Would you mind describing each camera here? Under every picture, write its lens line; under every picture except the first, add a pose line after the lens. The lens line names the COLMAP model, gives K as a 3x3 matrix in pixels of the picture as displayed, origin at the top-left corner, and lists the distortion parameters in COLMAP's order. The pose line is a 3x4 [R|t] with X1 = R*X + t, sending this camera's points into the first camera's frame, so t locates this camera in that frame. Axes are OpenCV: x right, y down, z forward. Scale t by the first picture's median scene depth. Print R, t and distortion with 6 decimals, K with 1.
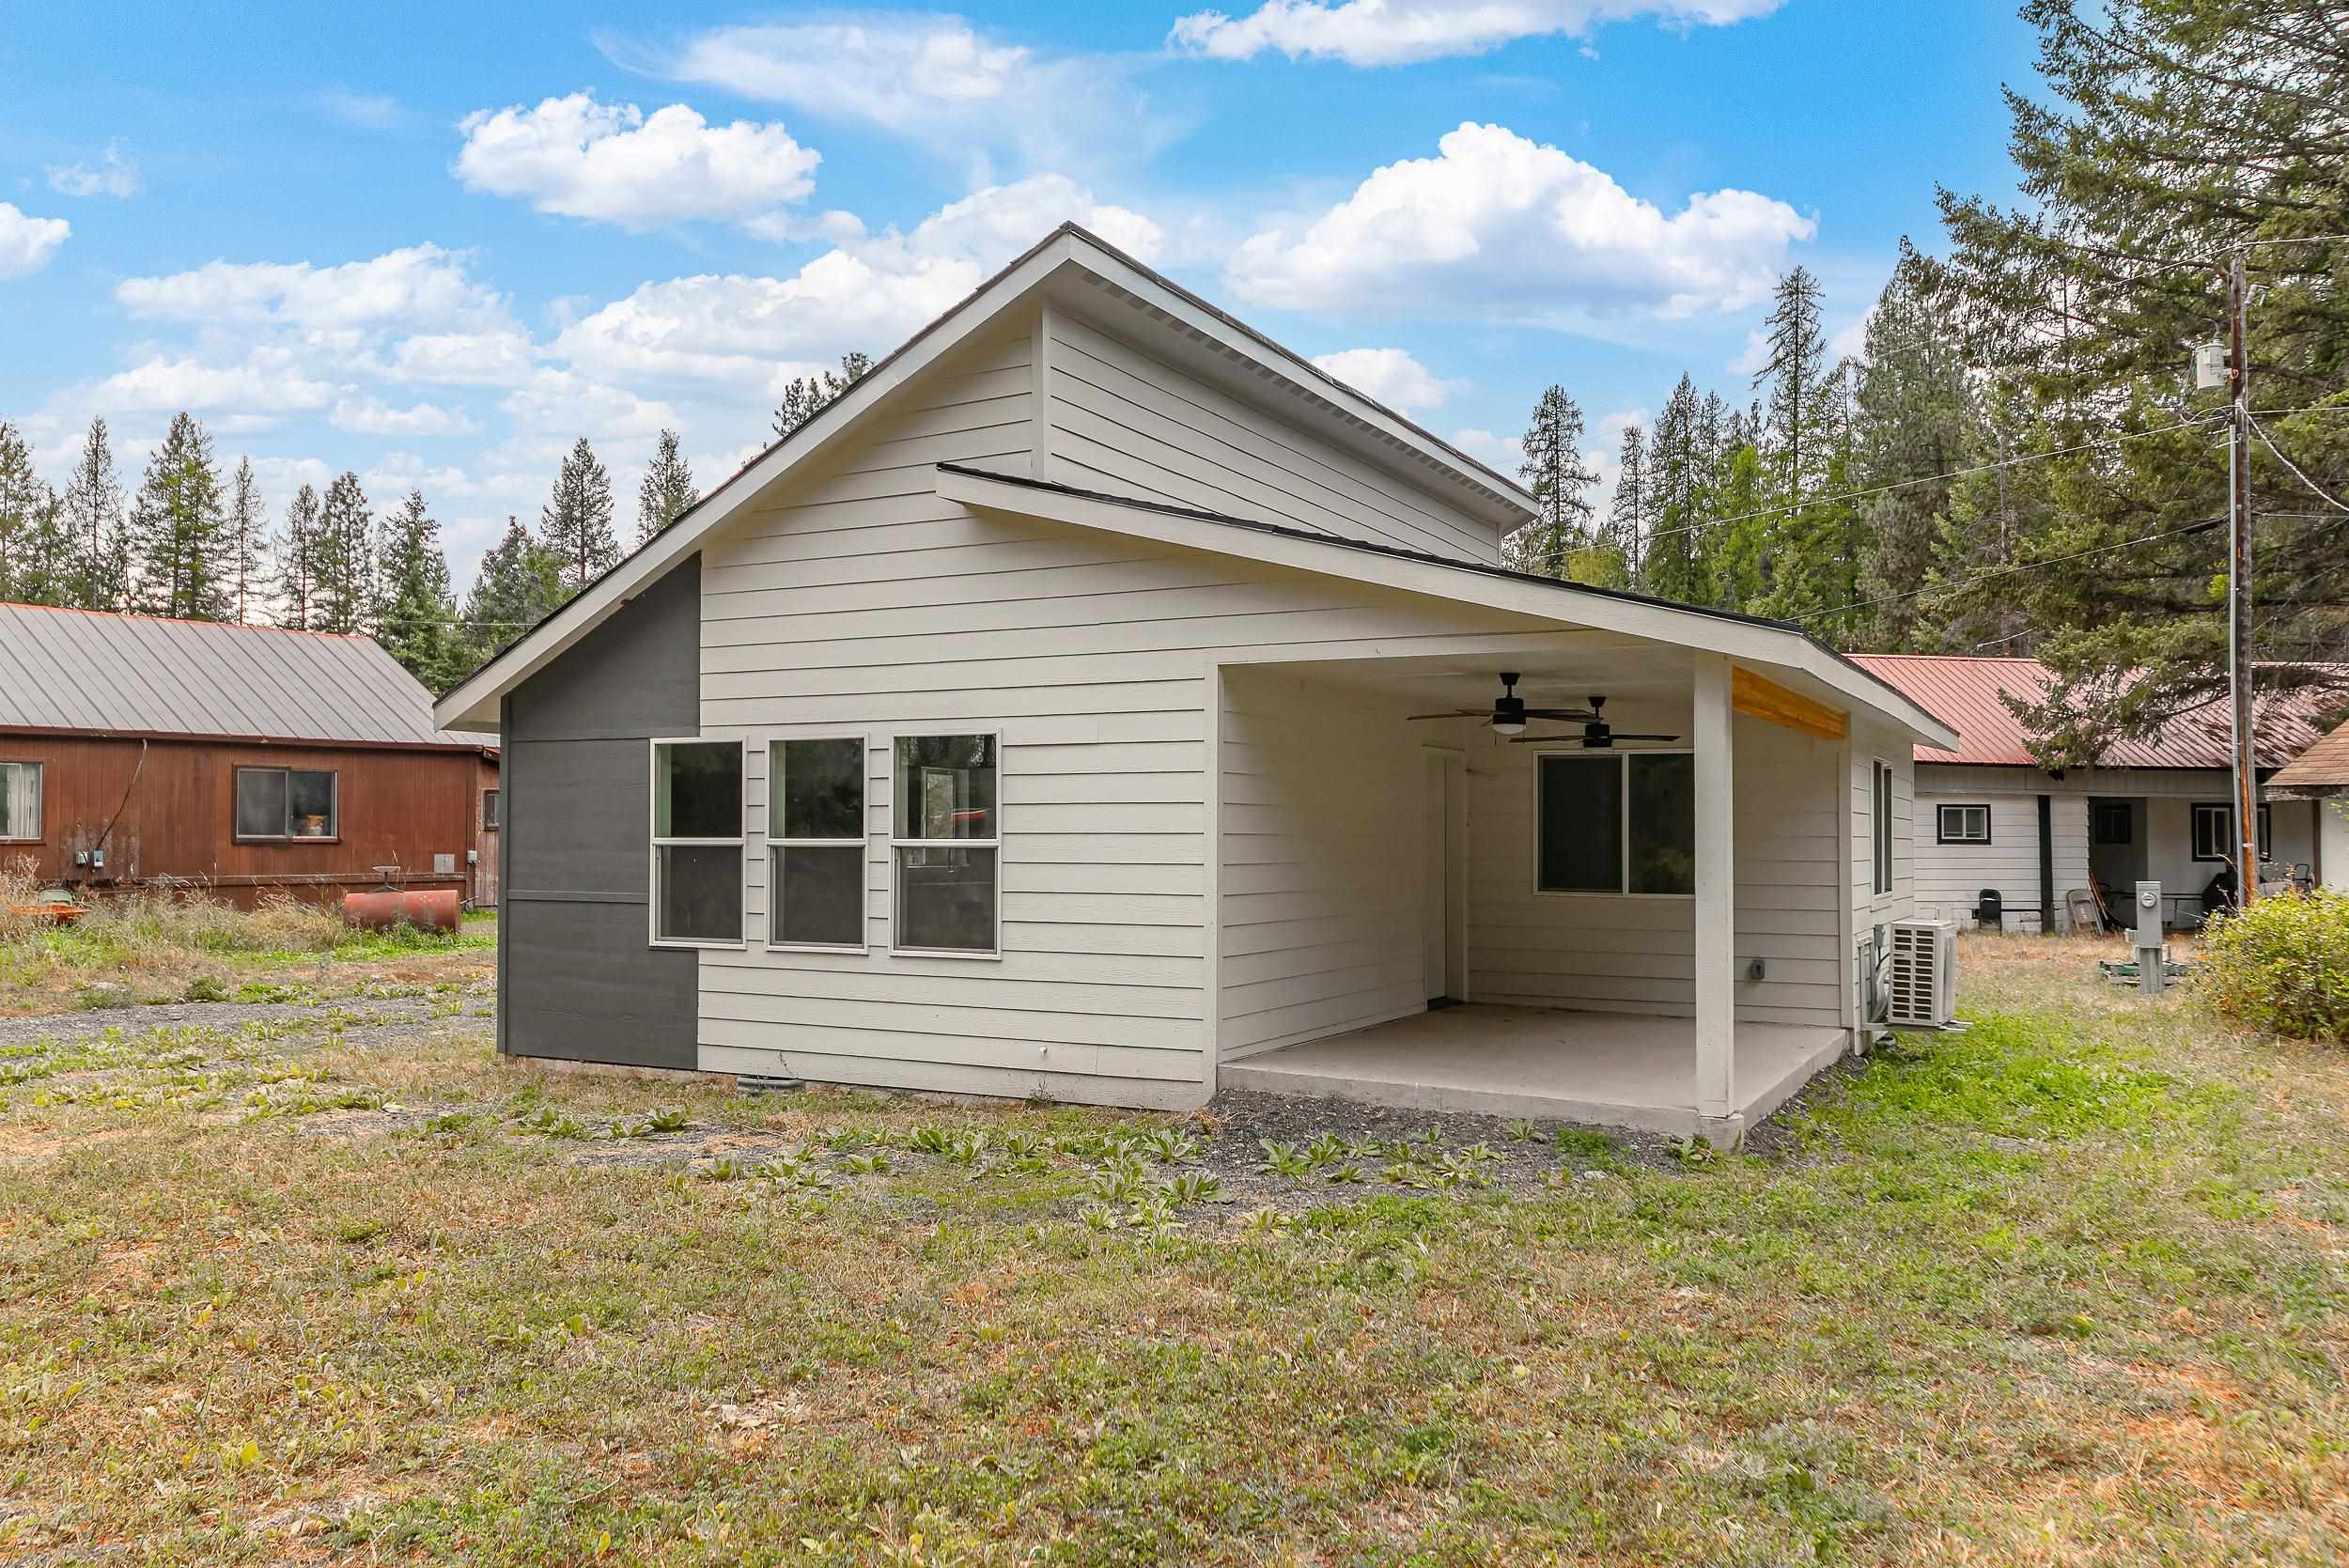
lens RADIAL K [[1753.0, 0, 1153.8], [0, 1753.0, 793.2], [0, 0, 1]] dist [0.012474, -0.017354]
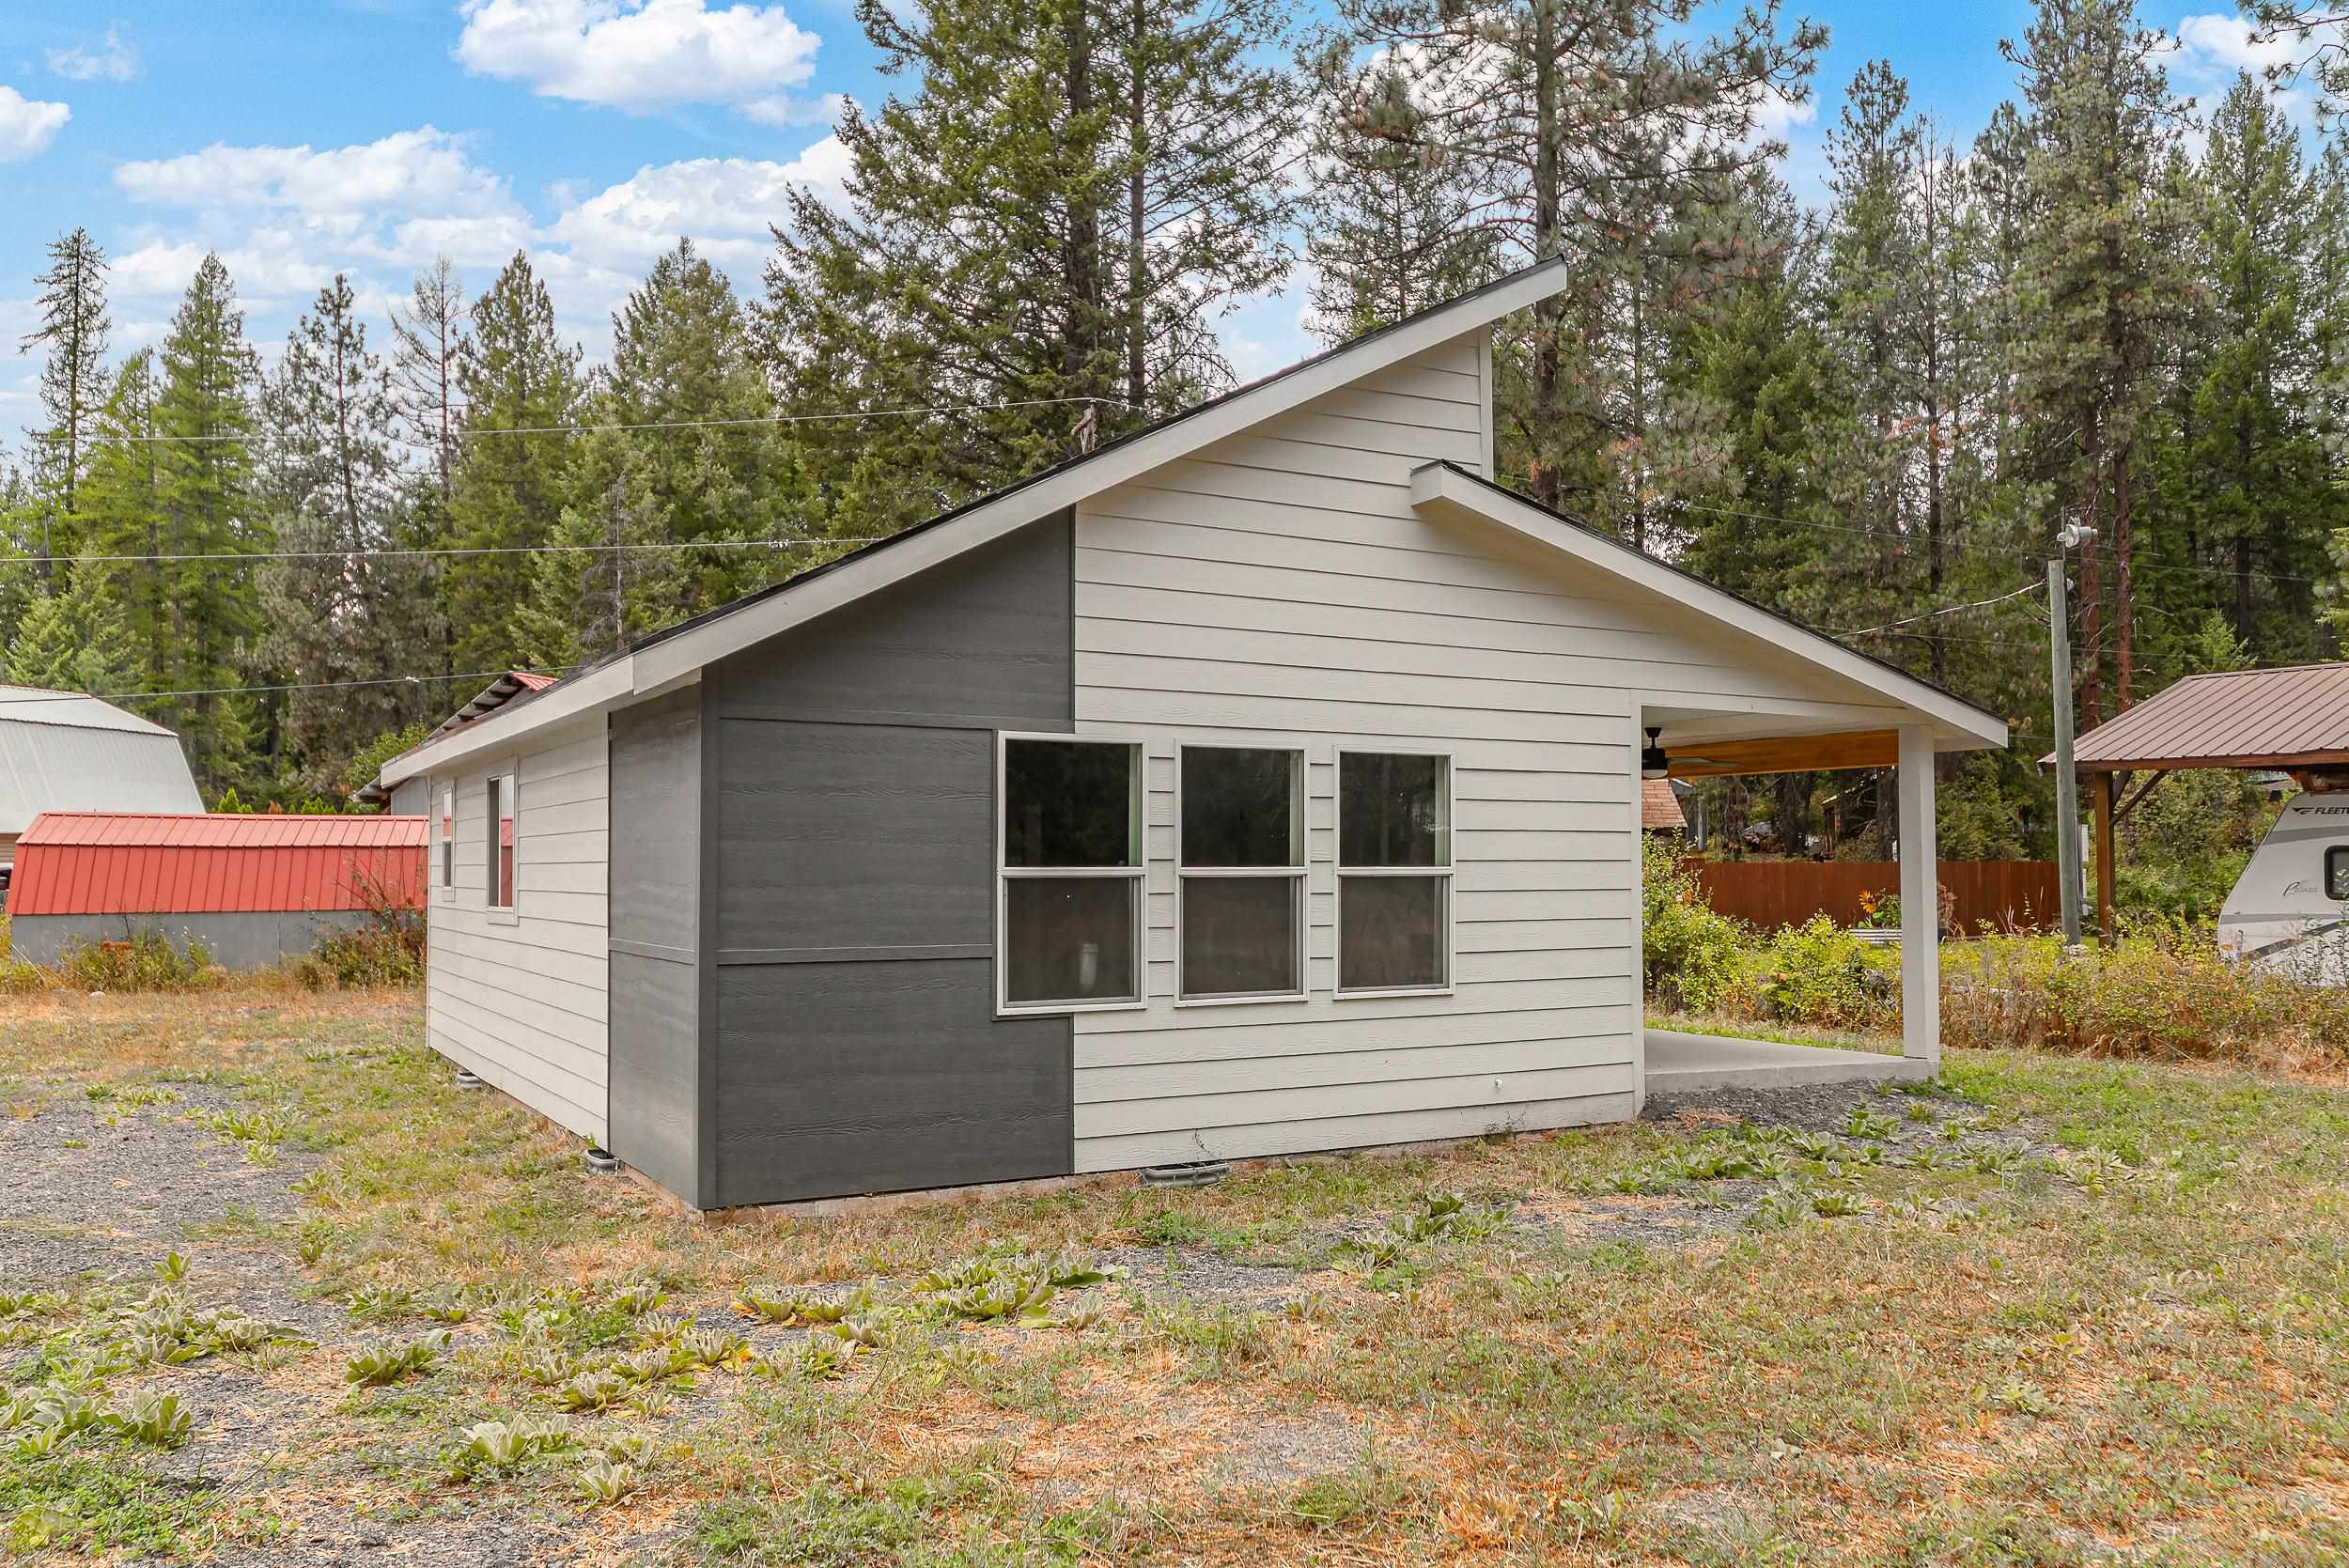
lens RADIAL K [[1753.0, 0, 1196.5], [0, 1753.0, 840.1], [0, 0, 1]] dist [0.012474, -0.017354]
pose [[0.537298, 0.011162, 0.843319, -0.855290], [-0.016851, 0.999855, -0.002498, 0.014632], [-0.843224, -0.012869, 0.537408, 0.539869]]
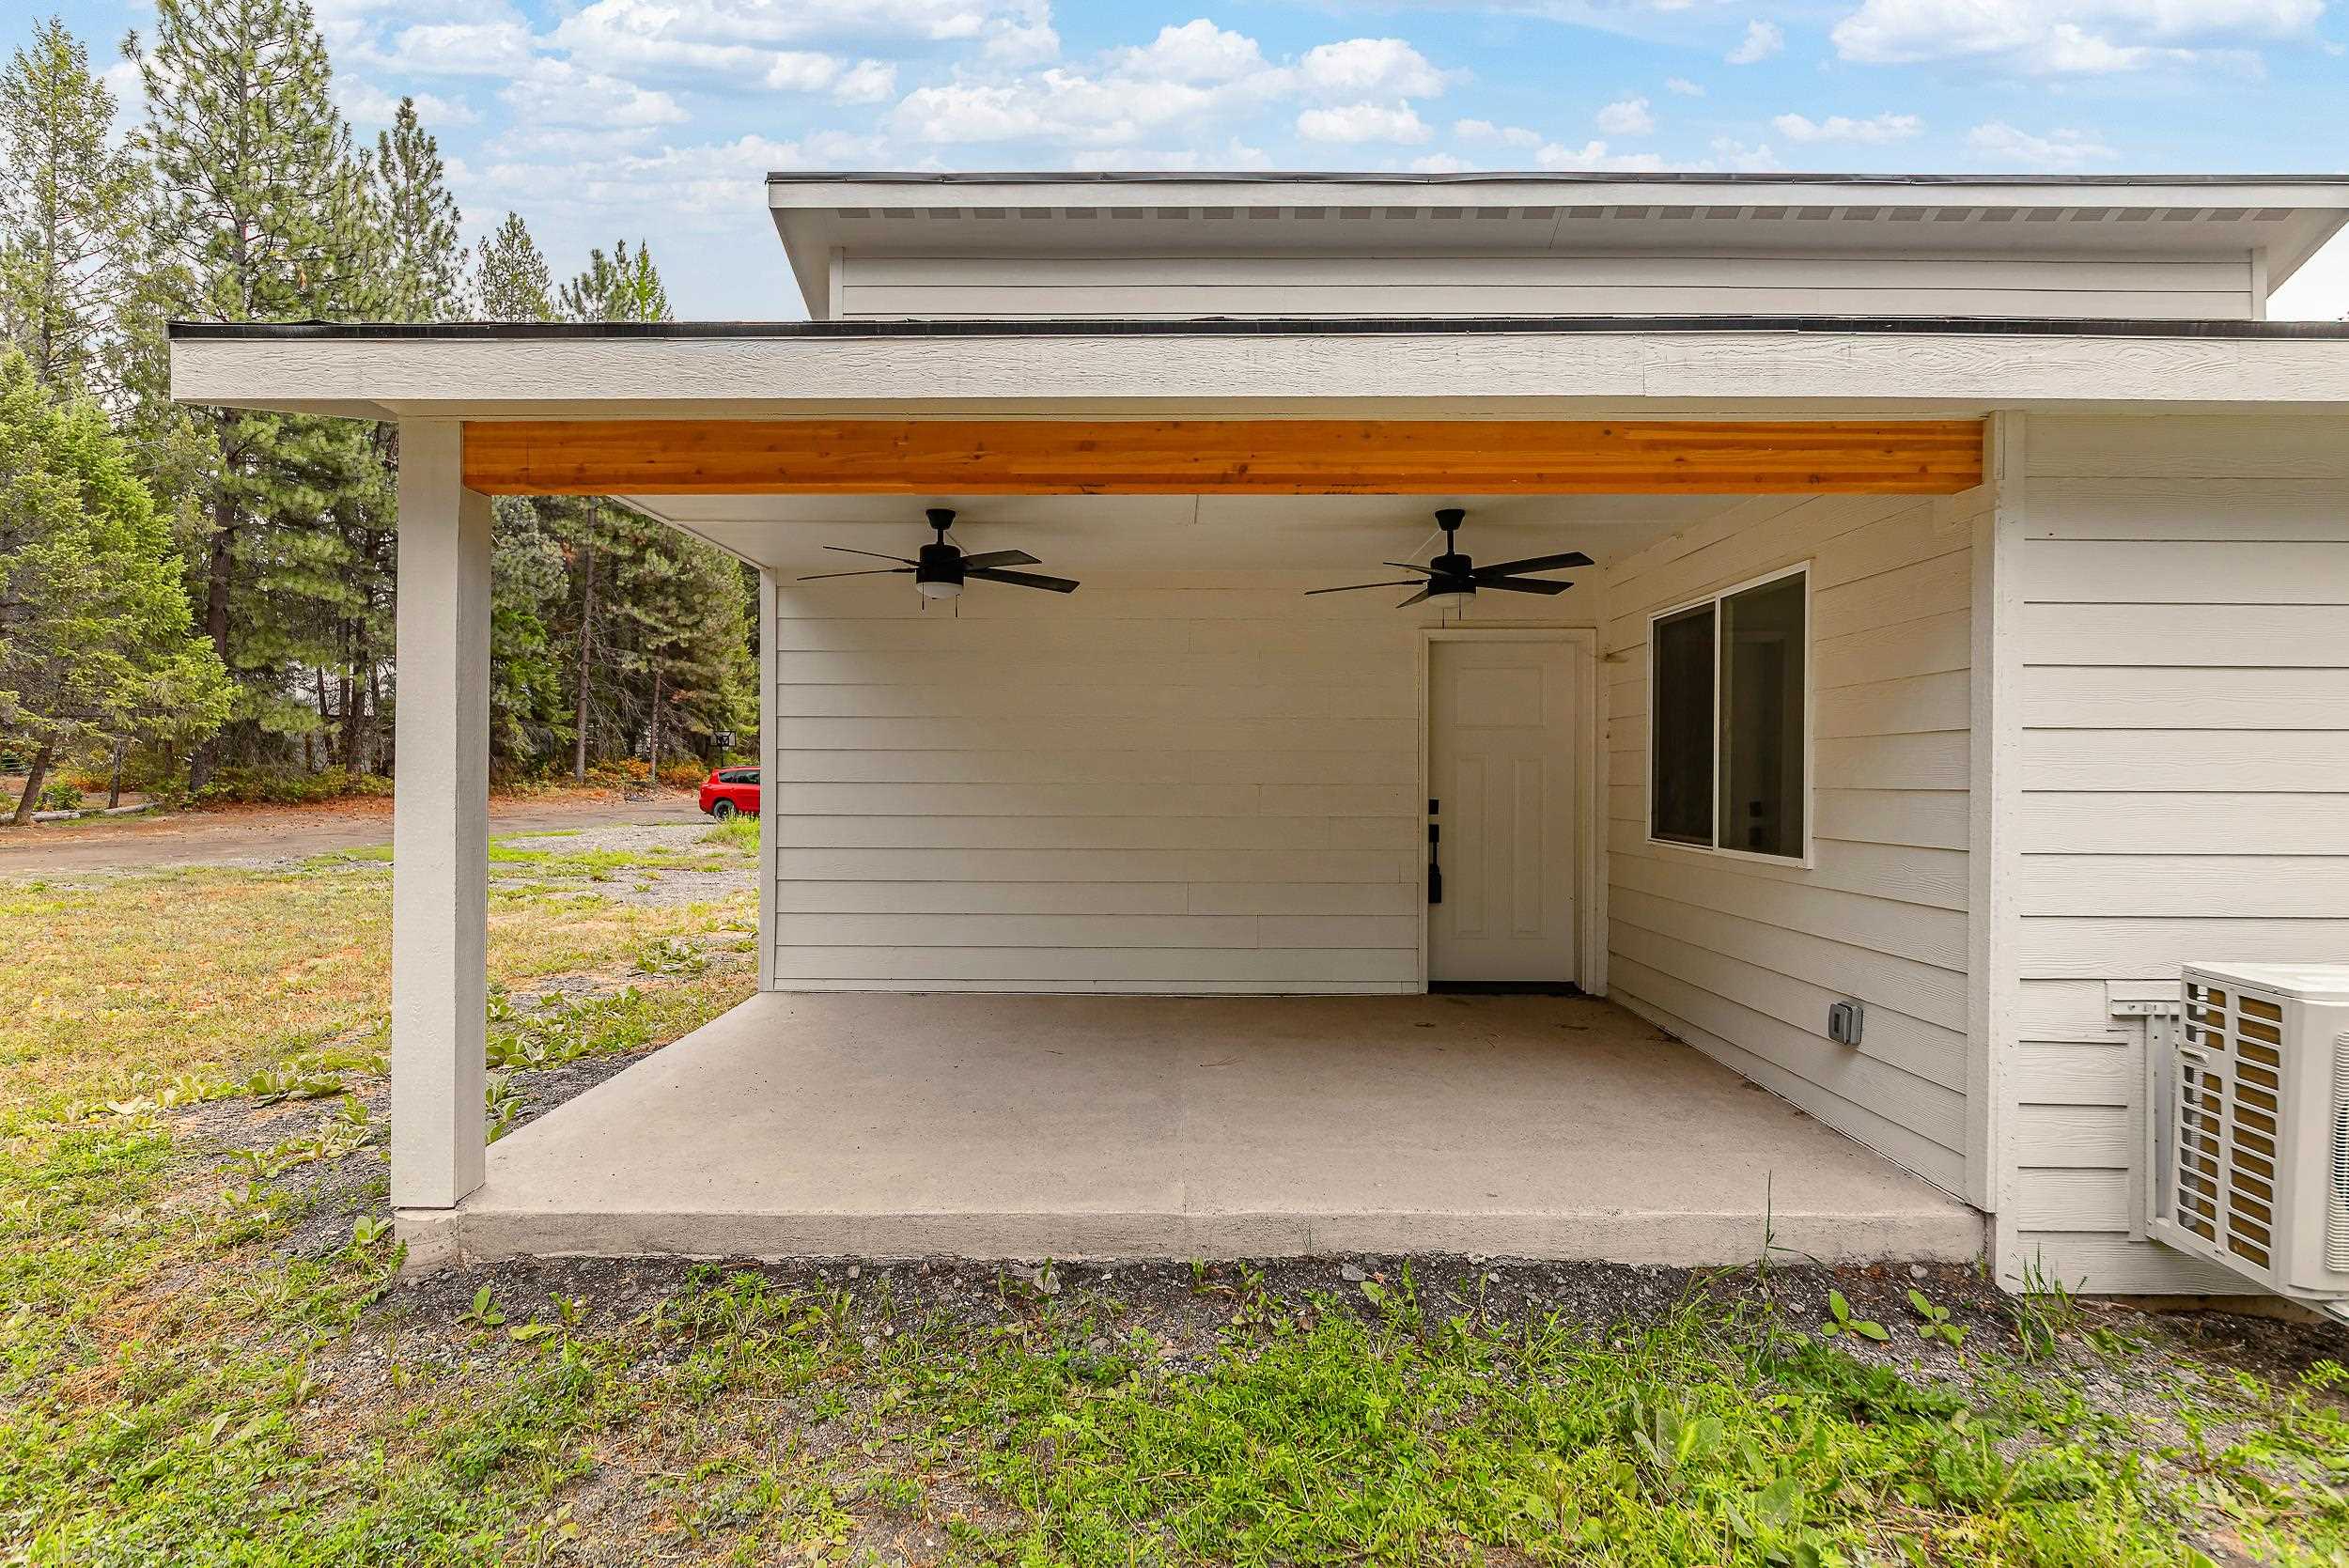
lens RADIAL K [[1149.2, 0, 1167.0], [0, 1149.2, 779.8], [0, 0, 1]] dist [0.006310, -0.000384]
pose [[0.444384, 0.001742, -0.895835, 0.577837], [0.021007, 0.999703, 0.012365, 0.031143], [0.895590, -0.024314, 0.444215, 0.761077]]
